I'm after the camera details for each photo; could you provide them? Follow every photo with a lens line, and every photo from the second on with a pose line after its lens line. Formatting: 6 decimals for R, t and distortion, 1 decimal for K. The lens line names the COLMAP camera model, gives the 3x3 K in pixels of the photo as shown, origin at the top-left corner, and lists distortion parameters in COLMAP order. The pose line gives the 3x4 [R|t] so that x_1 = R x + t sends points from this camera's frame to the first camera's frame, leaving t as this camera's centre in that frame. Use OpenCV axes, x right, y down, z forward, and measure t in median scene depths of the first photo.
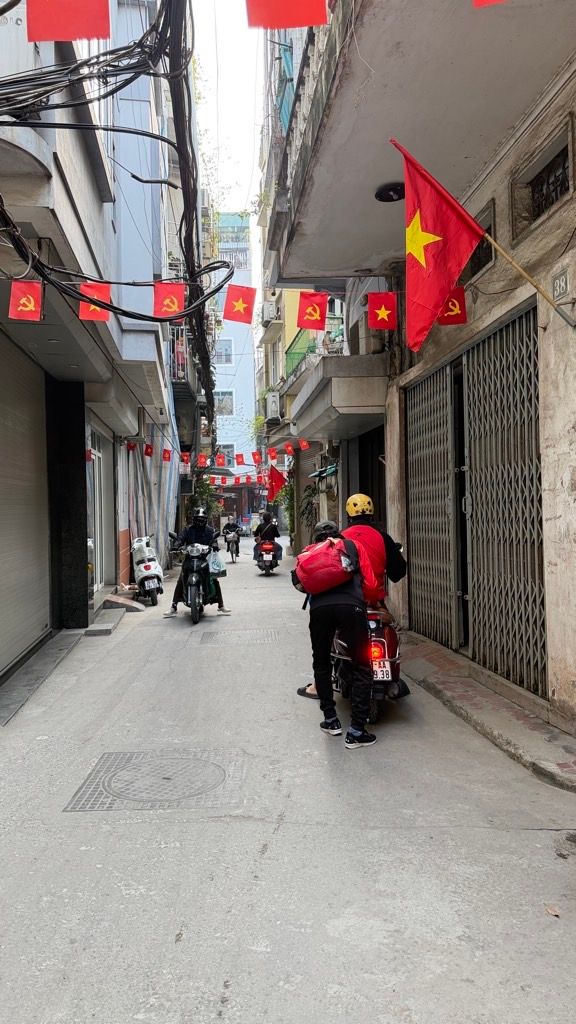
lens RADIAL K [[721.8, 0, 285.3], [0, 721.8, 511.3], [0, 0, 1]] dist [0.032813, -0.015287]
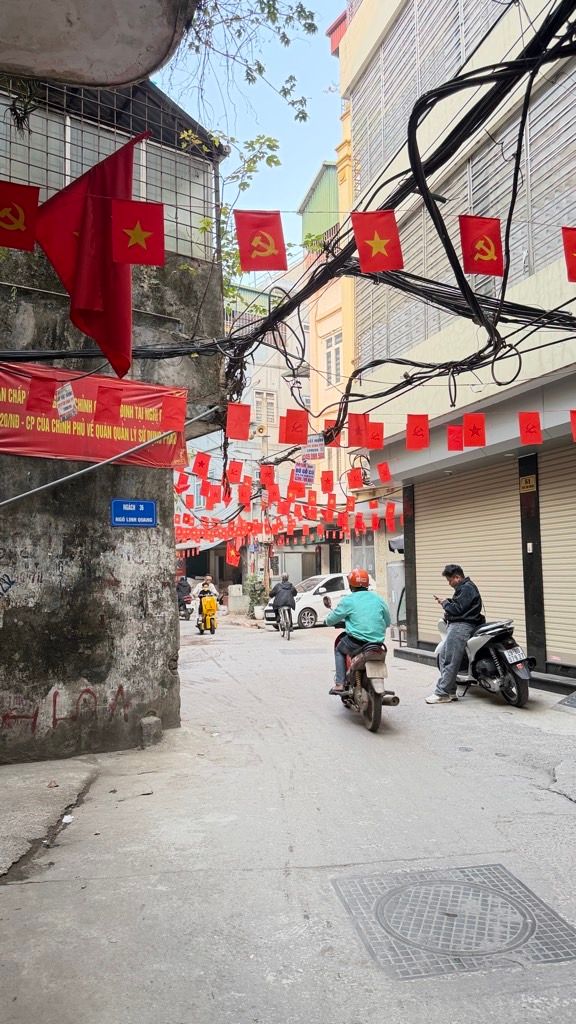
lens RADIAL K [[721.8, 0, 289.6], [0, 721.8, 513.2], [0, 0, 1]] dist [0.032813, -0.015287]
pose [[-0.986375, 0.020255, -0.163260, 0.145428], [0.032441, 0.996853, -0.072325, -0.017051], [0.161281, -0.076636, -0.983928, 1.996523]]
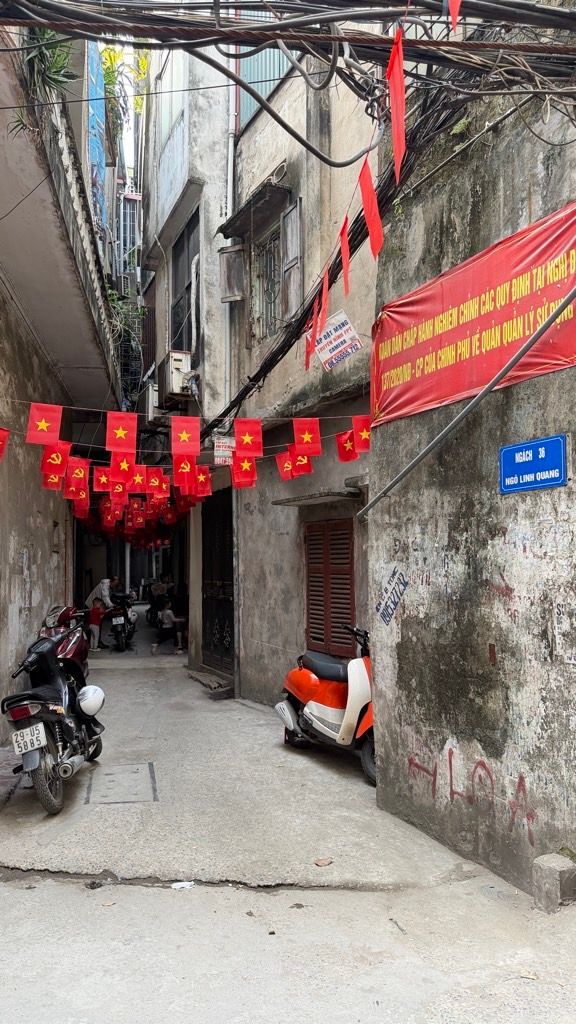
lens RADIAL K [[721.8, 0, 287.1], [0, 721.8, 508.2], [0, 0, 1]] dist [0.032813, -0.015287]
pose [[-0.030339, 0.098278, 0.994696, -0.730072], [0.014069, 0.995098, -0.097888, -0.010545], [-0.999441, 0.011024, -0.031573, 0.529960]]
